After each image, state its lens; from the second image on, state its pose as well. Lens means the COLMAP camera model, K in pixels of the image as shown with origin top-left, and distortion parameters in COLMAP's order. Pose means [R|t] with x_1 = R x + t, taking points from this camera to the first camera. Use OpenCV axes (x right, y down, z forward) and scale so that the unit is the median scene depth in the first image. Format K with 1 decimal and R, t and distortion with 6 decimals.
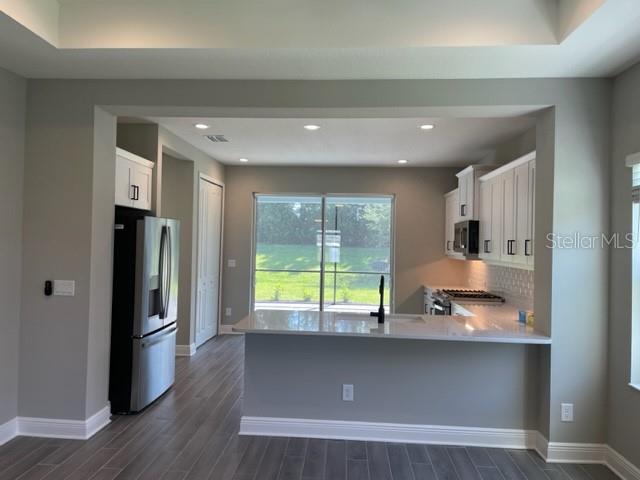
lens RADIAL K [[485.6, 0, 315.8], [0, 485.6, 240.1], [0, 0, 1]] dist [0.089834, -0.126673]
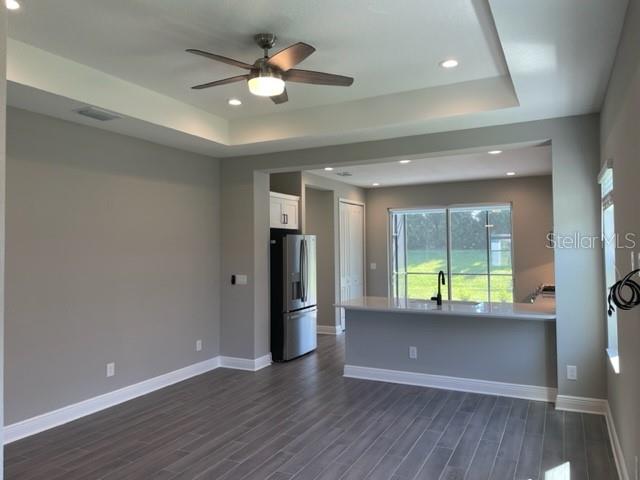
lens RADIAL K [[485.6, 0, 315.8], [0, 485.6, 240.1], [0, 0, 1]] dist [0.089834, -0.126673]
pose [[0.919356, -0.037180, -0.391665, 0.335392], [0.031586, 0.999286, -0.020720, 0.004147], [0.392156, 0.006678, 0.919875, -0.379635]]
